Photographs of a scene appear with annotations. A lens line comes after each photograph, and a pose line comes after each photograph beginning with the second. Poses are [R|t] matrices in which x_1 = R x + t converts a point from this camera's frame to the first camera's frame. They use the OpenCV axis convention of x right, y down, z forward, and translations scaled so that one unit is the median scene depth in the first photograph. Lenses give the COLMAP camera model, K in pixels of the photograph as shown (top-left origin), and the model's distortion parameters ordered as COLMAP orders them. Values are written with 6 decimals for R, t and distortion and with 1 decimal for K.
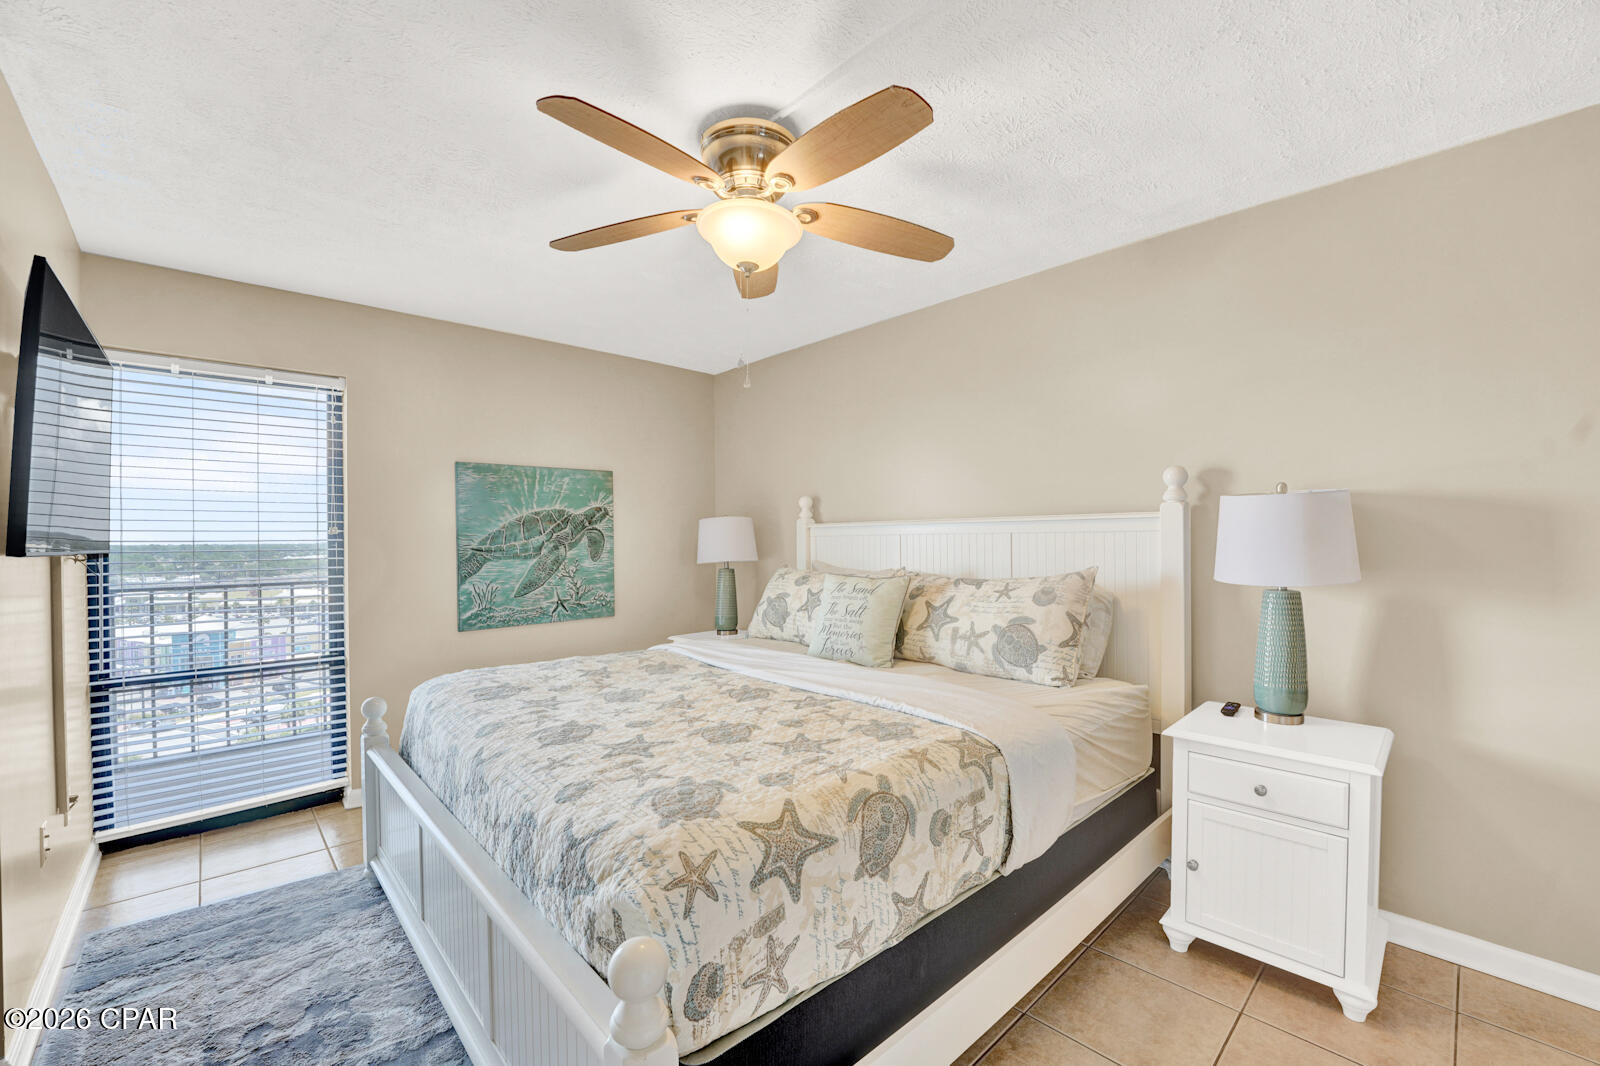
lens RADIAL K [[653.2, 0, 797.5], [0, 653.2, 540.6], [0, 0, 1]] dist [-0.023900, 0.000521]
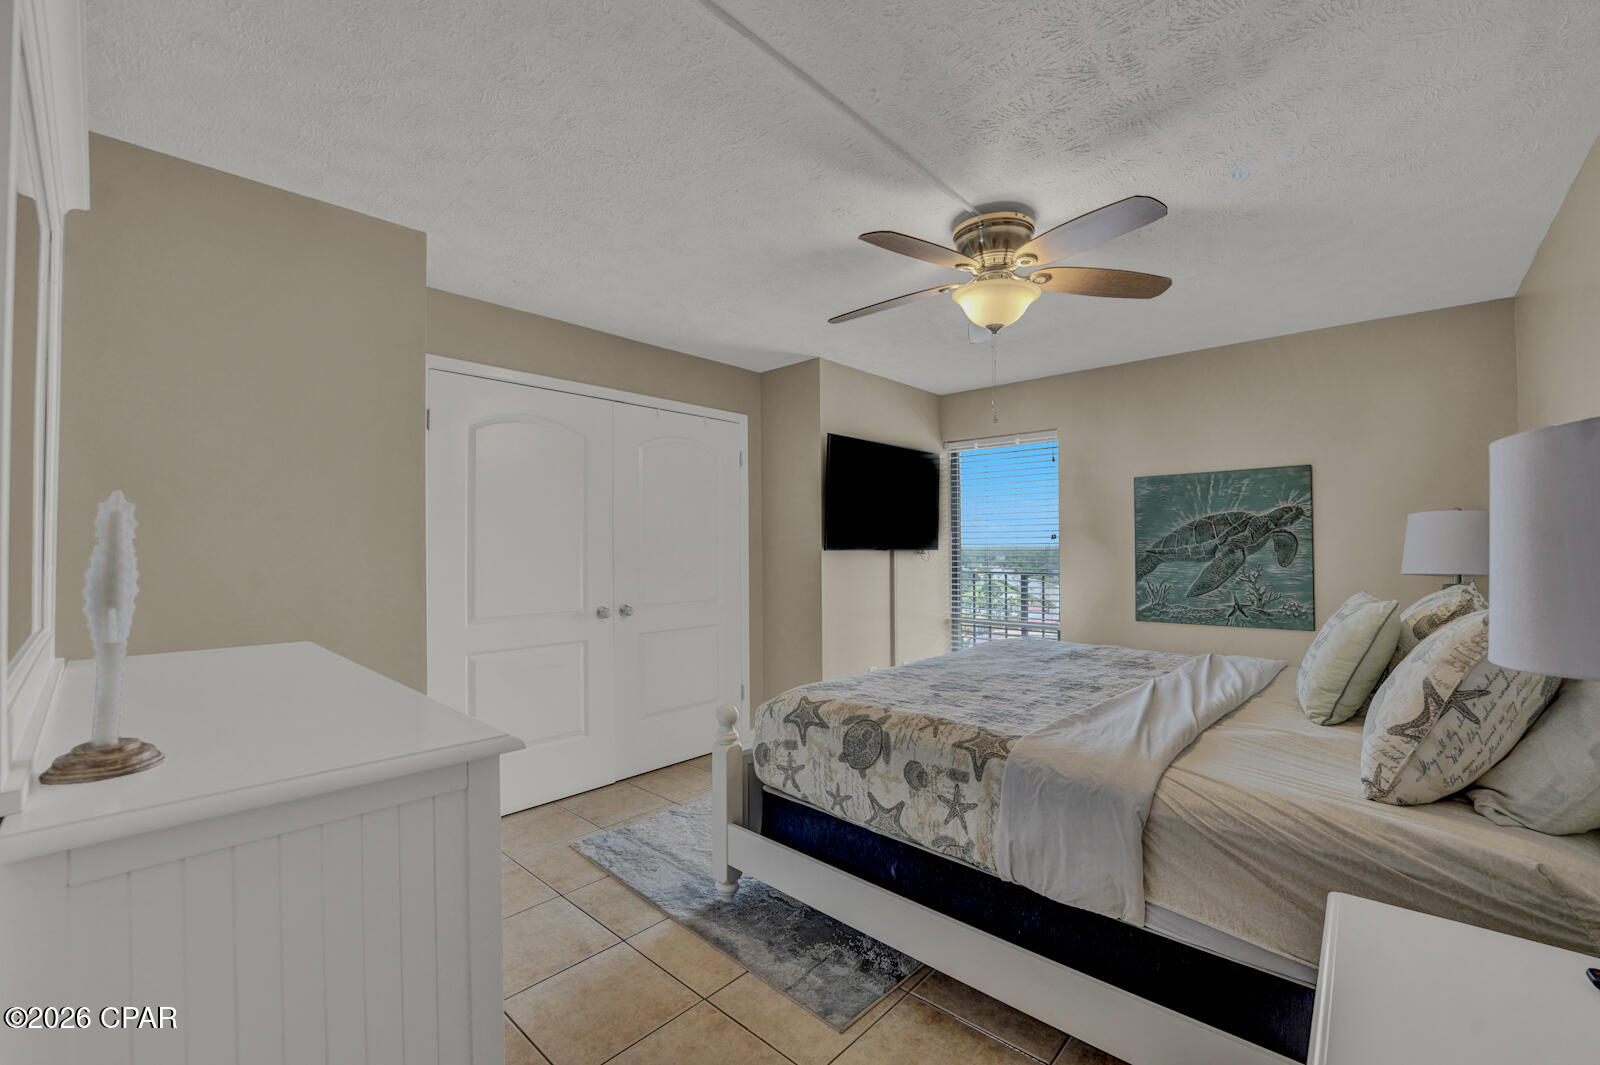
lens RADIAL K [[649.1, 0, 787.5], [0, 649.1, 536.4], [0, 0, 1]] dist [-0.028196, 0.002802]
pose [[0.071167, -0.007873, -0.997433, 0.605771], [-0.000024, 0.999969, -0.007894, -0.004448], [0.997464, 0.000586, 0.071164, 0.277159]]
